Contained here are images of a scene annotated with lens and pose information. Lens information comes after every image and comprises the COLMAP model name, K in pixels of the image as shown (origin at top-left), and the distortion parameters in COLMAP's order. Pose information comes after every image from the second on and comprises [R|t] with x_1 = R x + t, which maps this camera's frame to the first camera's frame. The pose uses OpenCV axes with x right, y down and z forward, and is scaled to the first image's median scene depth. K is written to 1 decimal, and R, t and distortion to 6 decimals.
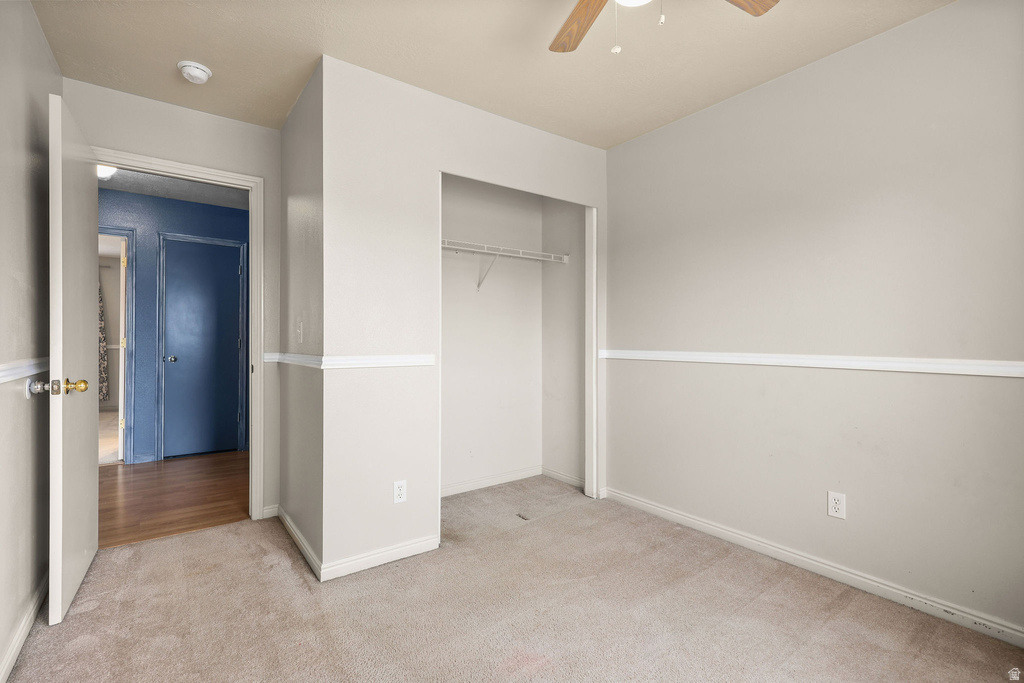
lens RADIAL K [[470.0, 0, 506.5], [0, 470.0, 342.6], [0, 0, 1]] dist [0.002556, 0.000053]
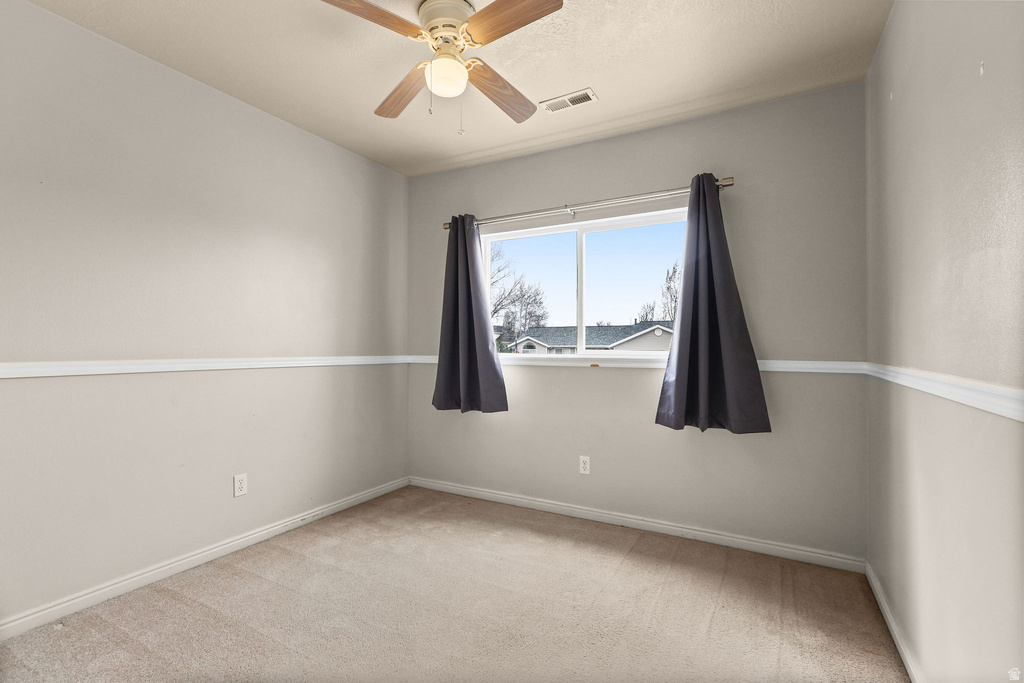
lens RADIAL K [[470.0, 0, 506.5], [0, 470.0, 342.6], [0, 0, 1]] dist [0.002556, 0.000053]
pose [[-0.418108, 0.003175, 0.908392, -0.689202], [0.005433, 0.999985, -0.000995, -0.005636], [-0.908381, 0.004519, -0.418119, 0.948192]]
